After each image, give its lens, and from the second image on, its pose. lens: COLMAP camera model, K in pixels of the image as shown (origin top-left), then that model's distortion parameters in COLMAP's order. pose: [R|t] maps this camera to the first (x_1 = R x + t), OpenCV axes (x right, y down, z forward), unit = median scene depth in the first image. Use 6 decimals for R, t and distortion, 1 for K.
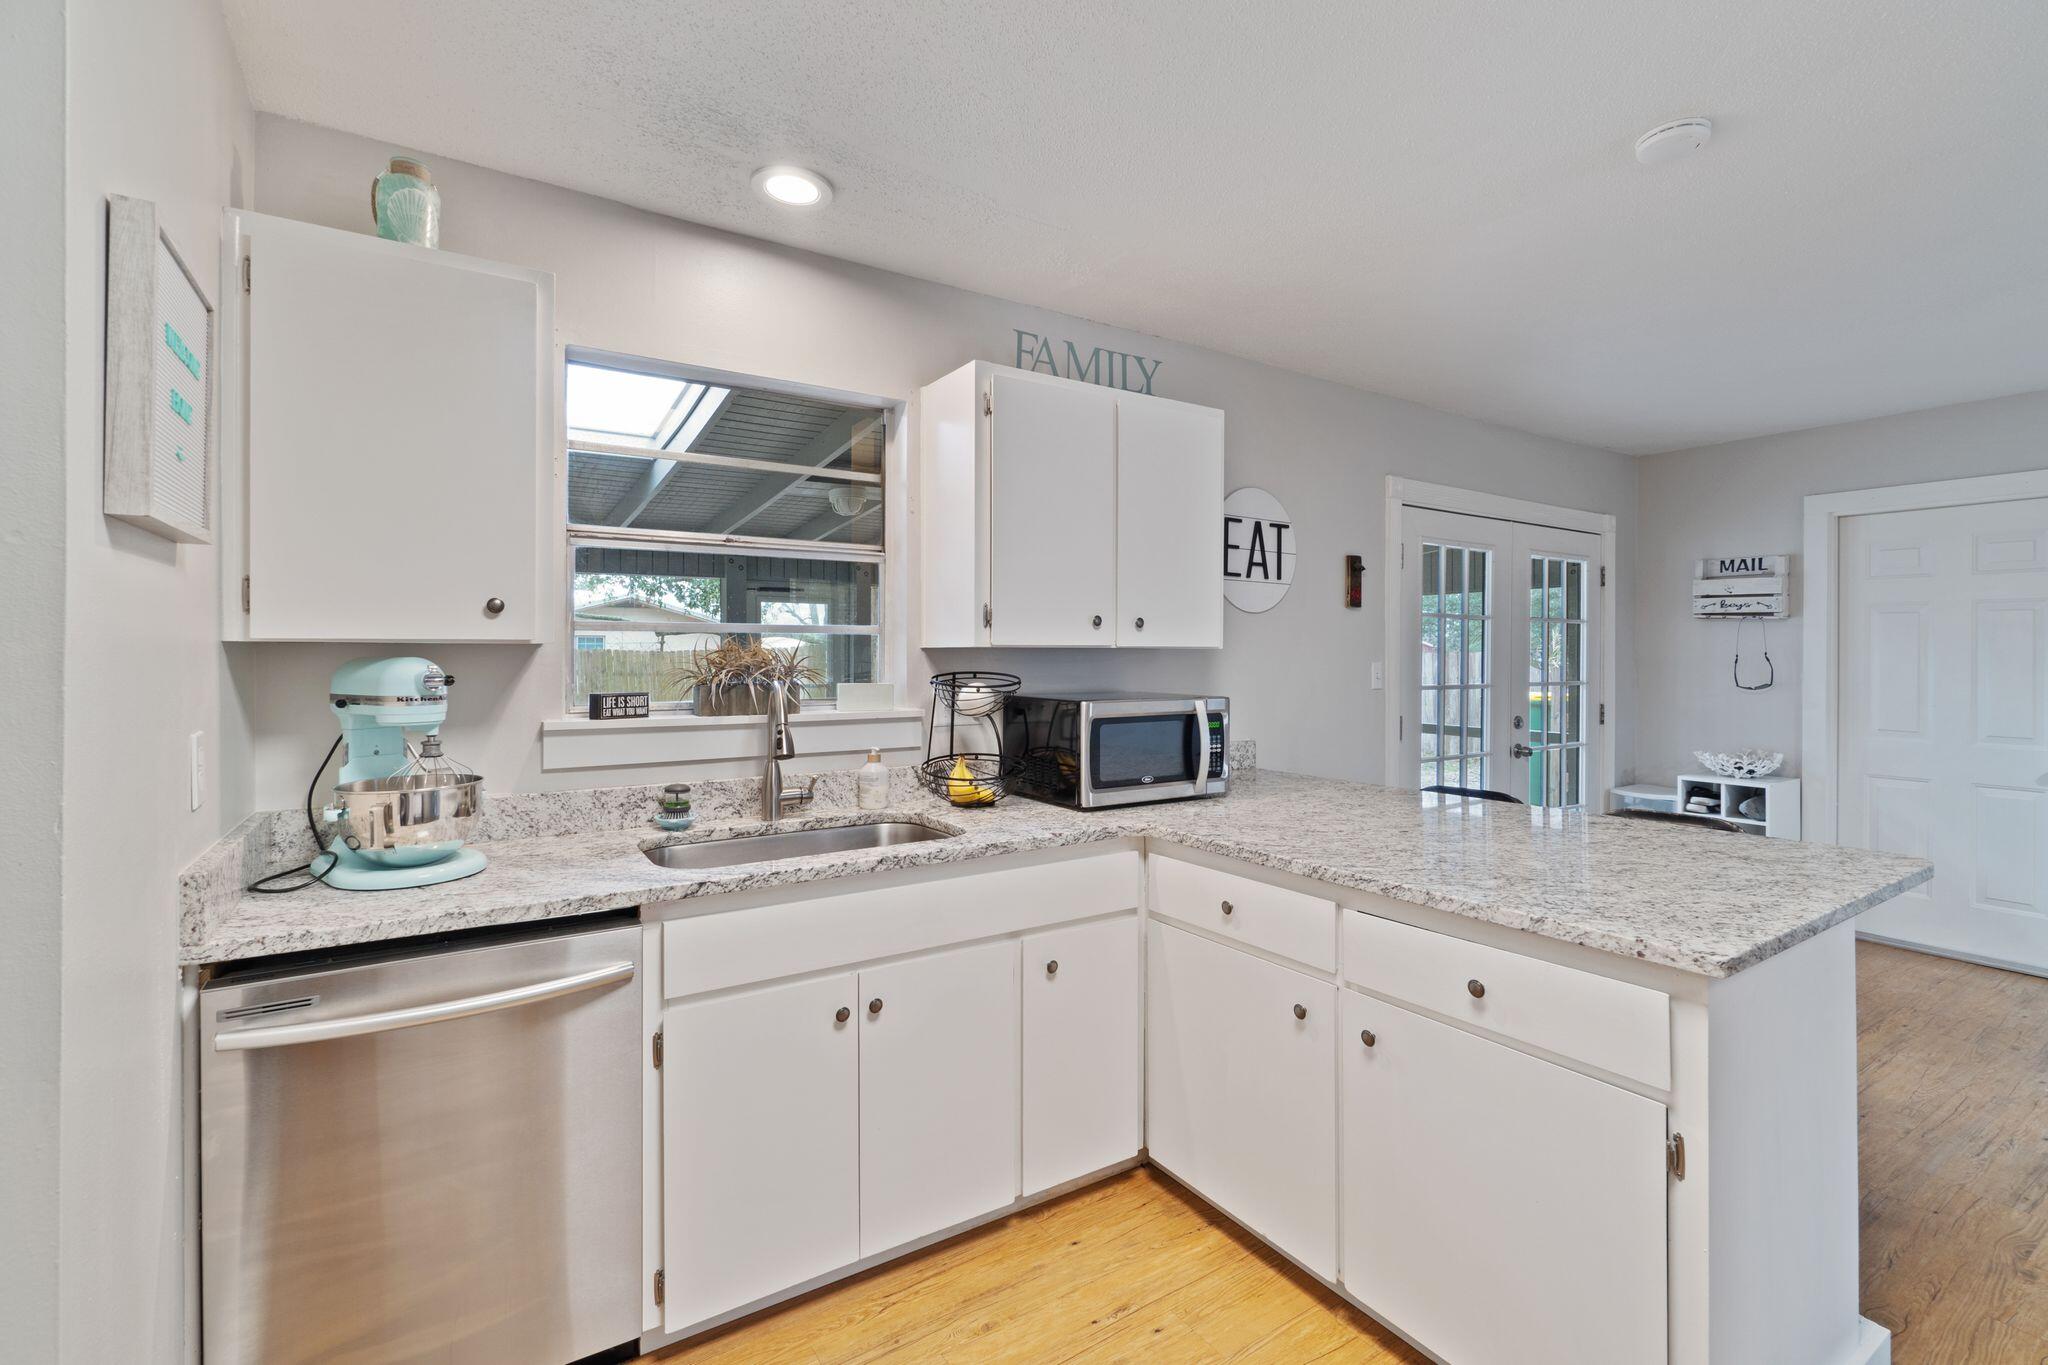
lens RADIAL K [[900.7, 0, 1013.2], [0, 900.7, 657.7], [0, 0, 1]] dist [-0.001546, 0.000870]
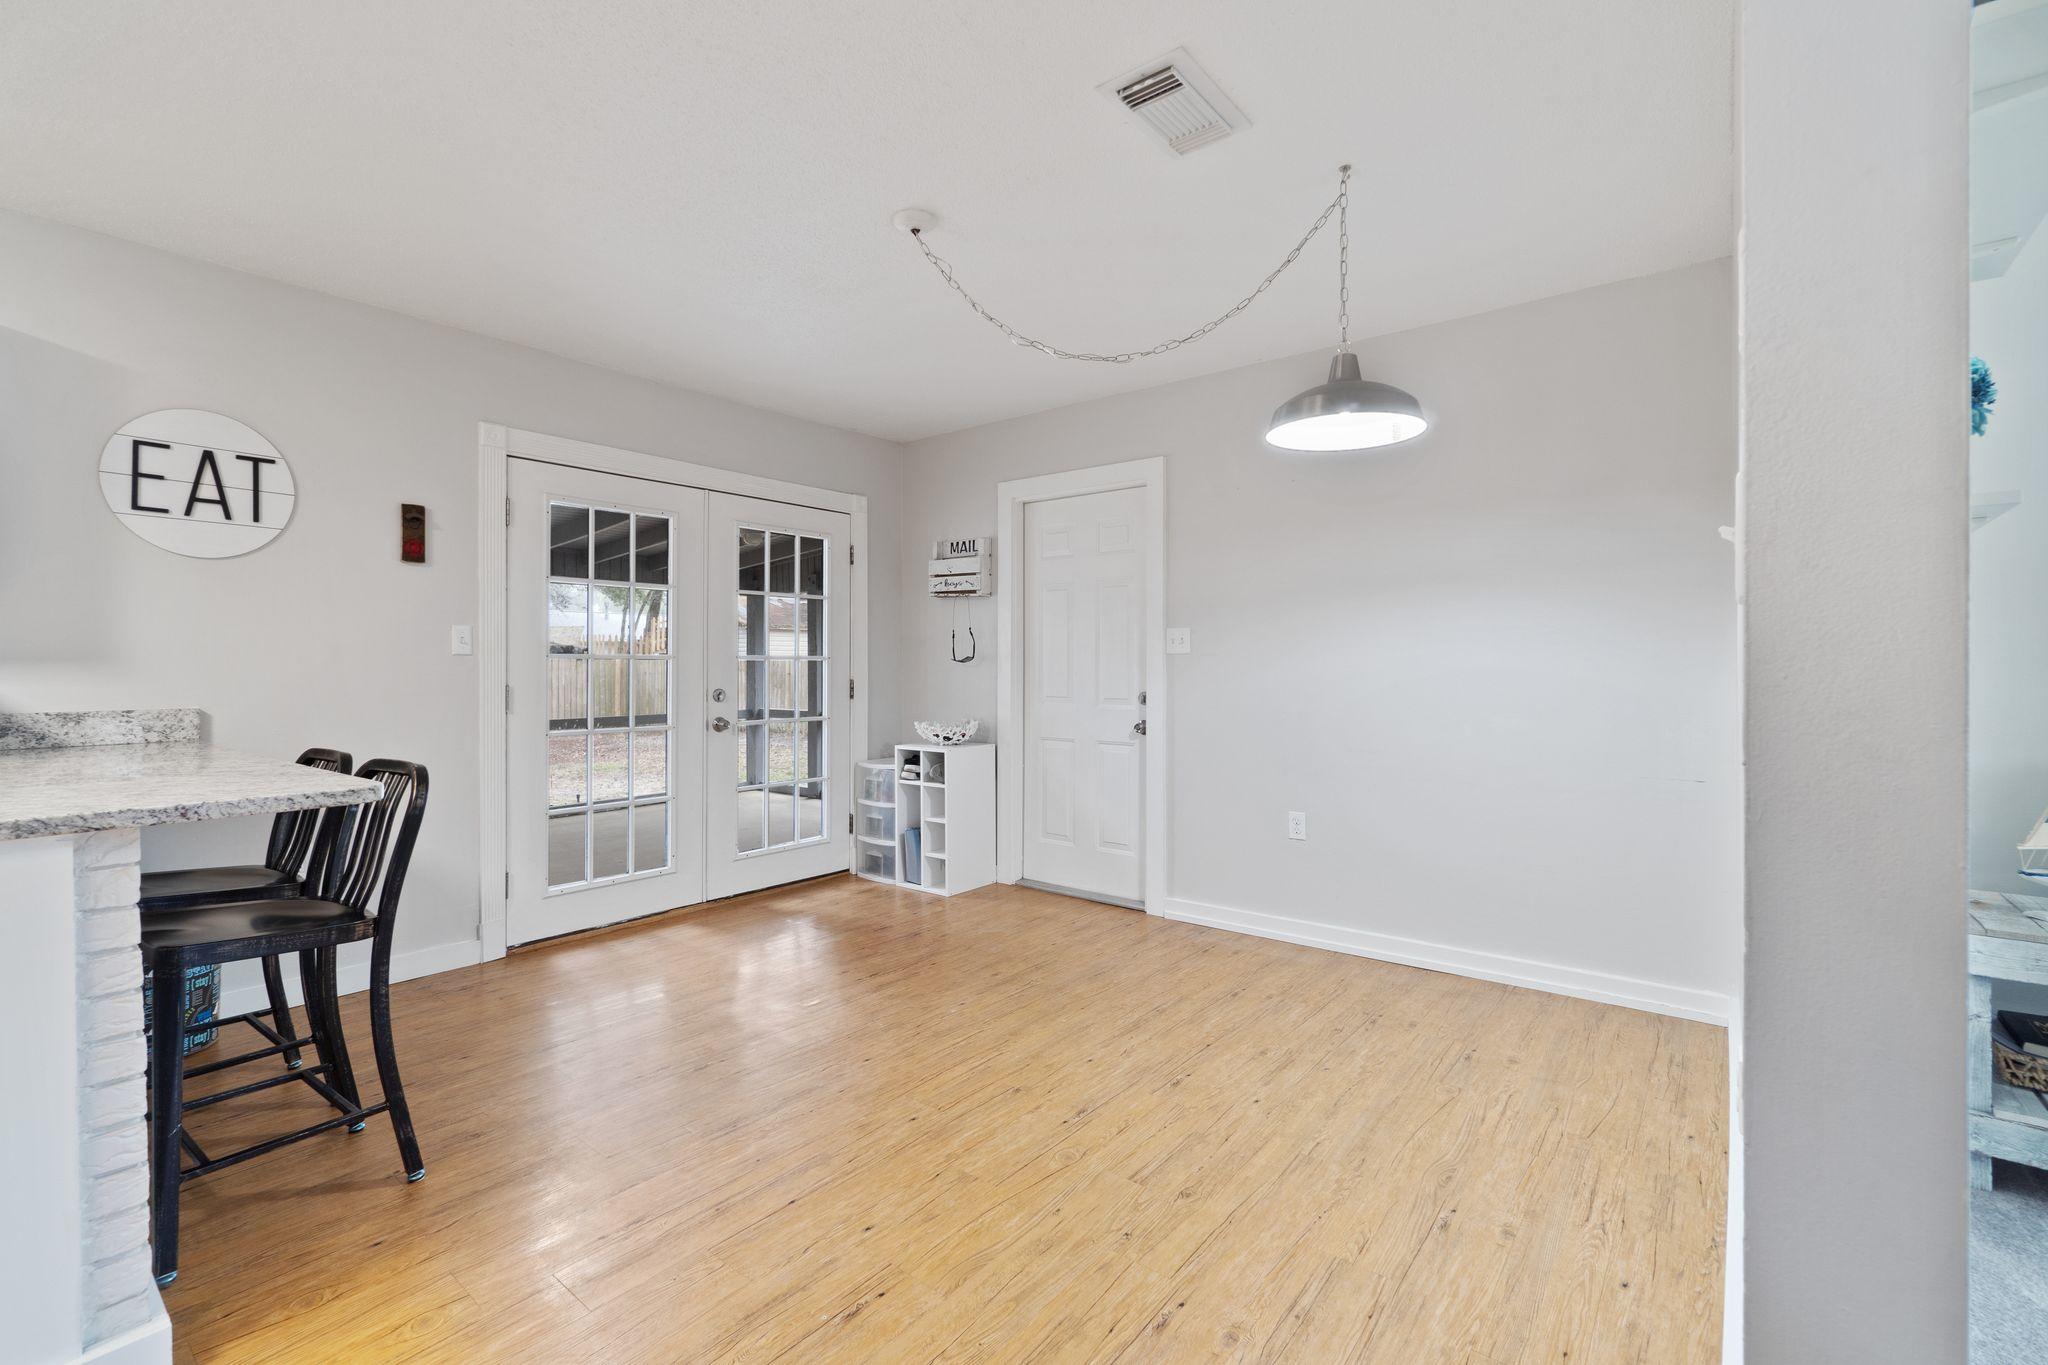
lens RADIAL K [[900.7, 0, 1014.3], [0, 900.7, 662.9], [0, 0, 1]] dist [-0.001546, 0.000870]
pose [[0.948048, -0.002808, 0.318115, 0.639681], [0.005208, 0.999964, -0.006695, 0.051500], [-0.318085, 0.008004, 0.948028, -0.037460]]
